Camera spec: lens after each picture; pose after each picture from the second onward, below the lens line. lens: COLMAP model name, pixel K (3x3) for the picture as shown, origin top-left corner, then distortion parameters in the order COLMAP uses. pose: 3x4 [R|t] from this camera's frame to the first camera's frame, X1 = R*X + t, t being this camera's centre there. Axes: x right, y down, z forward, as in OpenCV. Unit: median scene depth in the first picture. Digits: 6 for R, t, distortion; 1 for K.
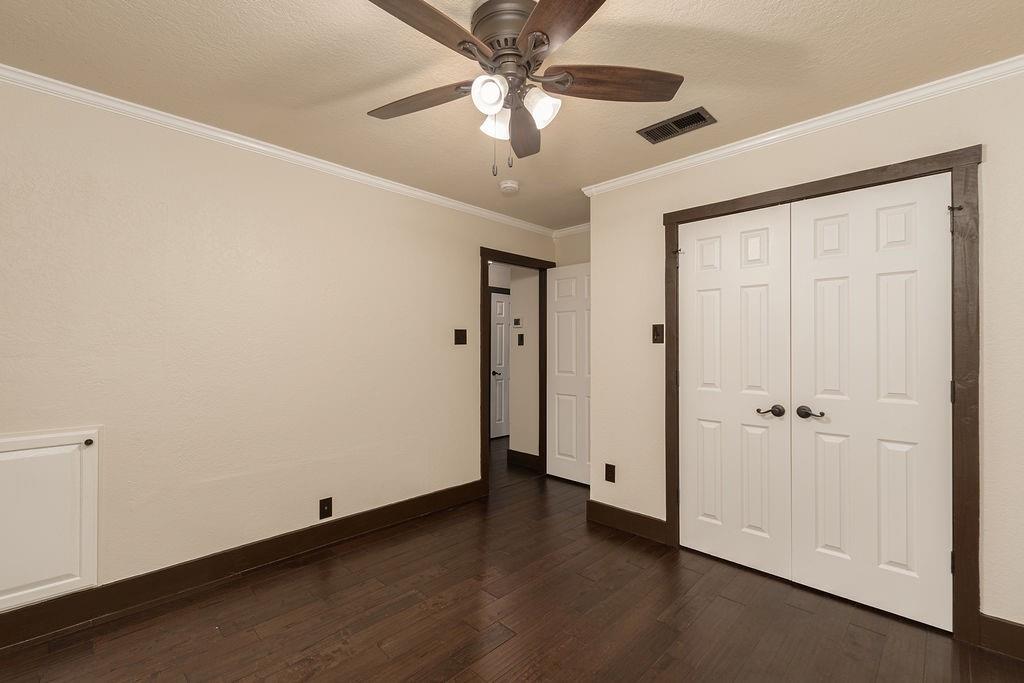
lens RADIAL K [[440.6, 0, 508.2], [0, 440.6, 347.3], [0, 0, 1]] dist [-0.000602, 0.000096]
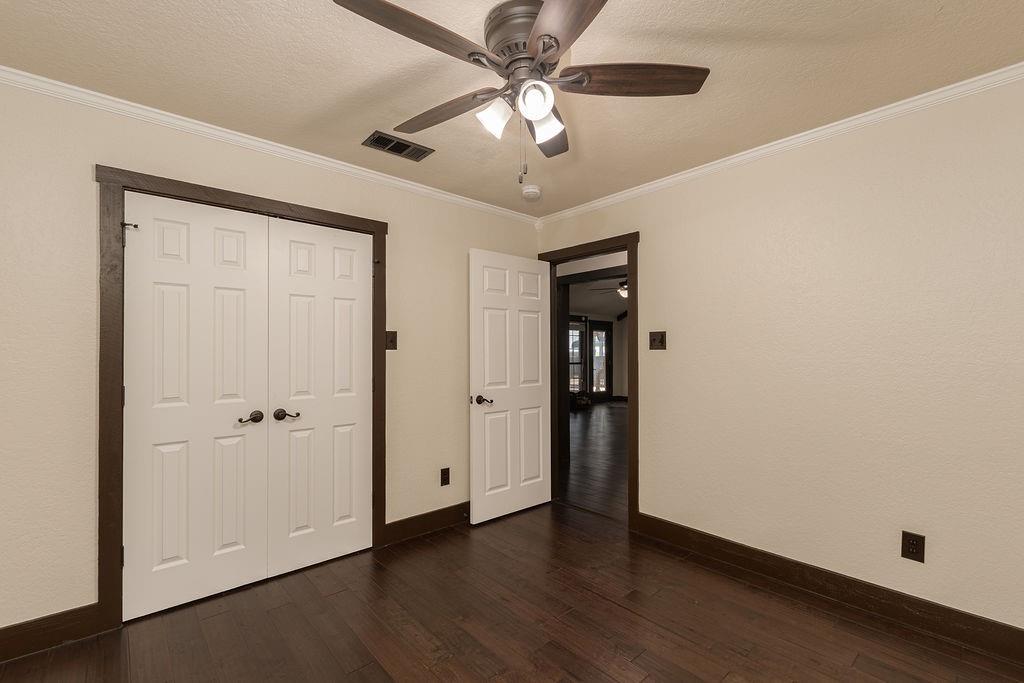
lens RADIAL K [[440.6, 0, 508.2], [0, 440.6, 347.3], [0, 0, 1]] dist [-0.000602, 0.000096]
pose [[0.068223, 0.018340, 0.997502, -0.313558], [-0.005187, 0.999824, -0.018028, 0.000050], [-0.997657, -0.003944, 0.068306, 0.308753]]
